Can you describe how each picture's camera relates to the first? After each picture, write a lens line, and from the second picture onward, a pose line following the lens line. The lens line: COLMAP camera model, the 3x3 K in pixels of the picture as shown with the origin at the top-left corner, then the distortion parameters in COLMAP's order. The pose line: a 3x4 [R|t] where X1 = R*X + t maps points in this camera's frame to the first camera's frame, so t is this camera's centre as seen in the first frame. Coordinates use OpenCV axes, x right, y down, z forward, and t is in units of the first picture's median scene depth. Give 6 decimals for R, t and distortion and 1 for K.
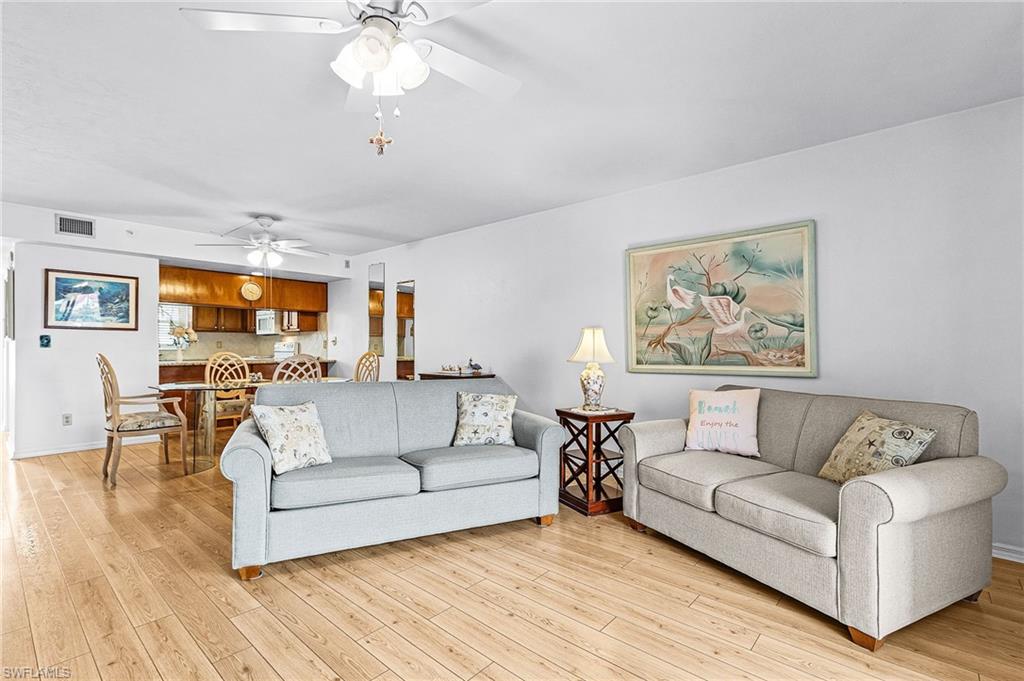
lens RADIAL K [[481.5, 0, 513.7], [0, 481.5, 344.1], [0, 0, 1]] dist [0.004368, 0.000764]
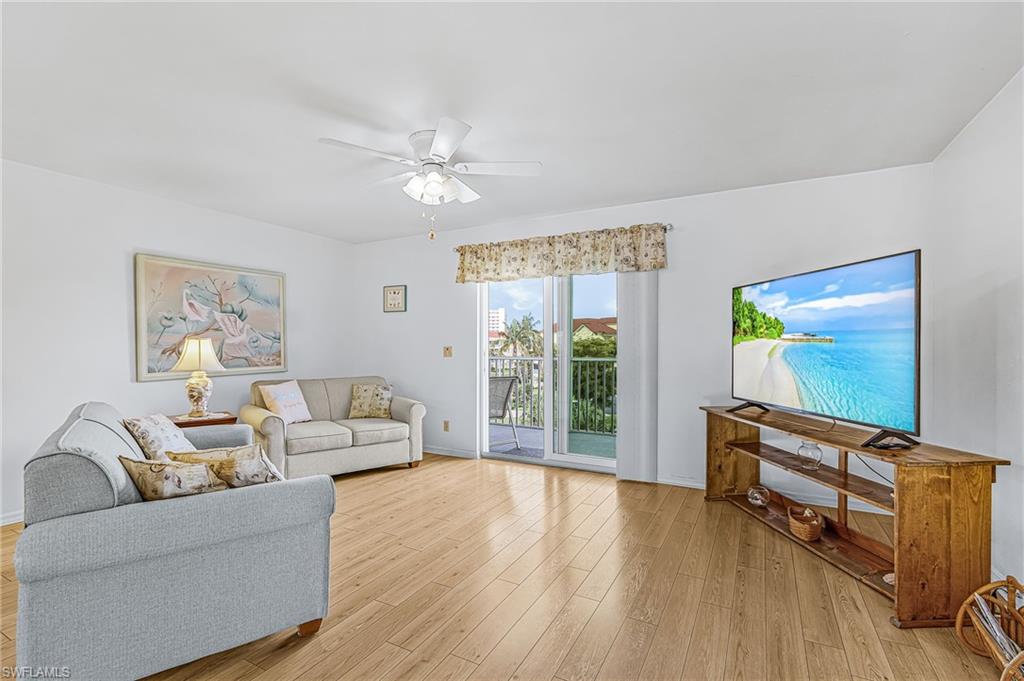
lens RADIAL K [[481.5, 0, 514.4], [0, 481.5, 344.8], [0, 0, 1]] dist [0.004368, 0.000764]
pose [[-0.250988, 0.001366, 0.967989, -1.011672], [-0.001846, 0.999997, -0.001890, -0.016724], [-0.967989, -0.002261, -0.250984, 0.596277]]
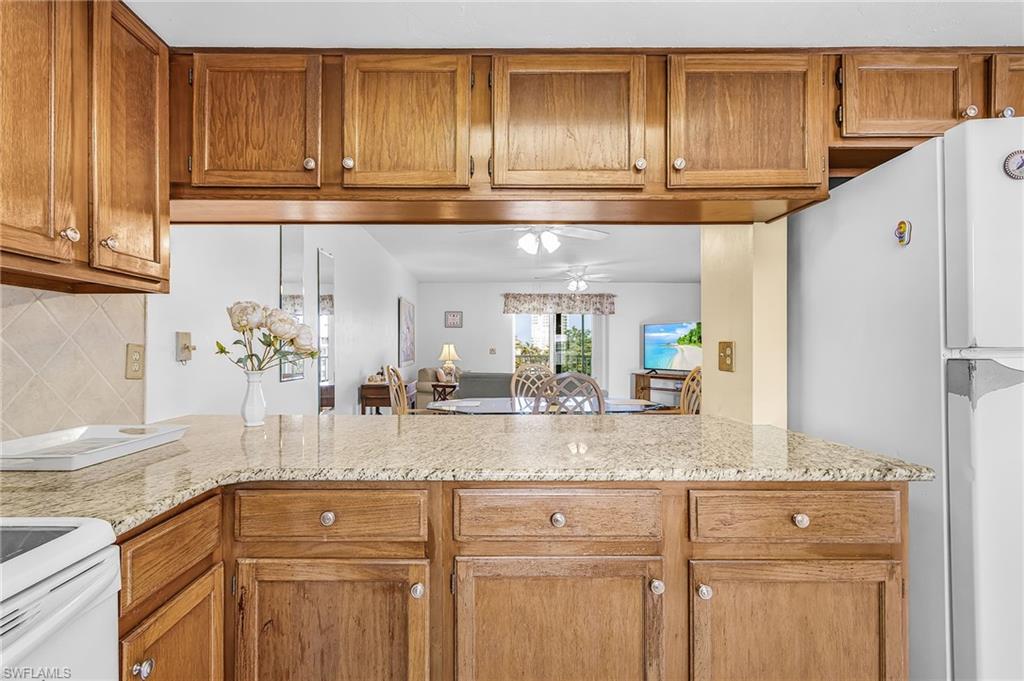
lens RADIAL K [[481.5, 0, 511.2], [0, 481.5, 341.8], [0, 0, 1]] dist [0.004368, 0.000764]
pose [[-0.713876, 0.008020, 0.700226, -1.410677], [0.001216, 0.999947, -0.010214, -0.023752], [-0.700271, -0.006440, -0.713848, 2.167389]]
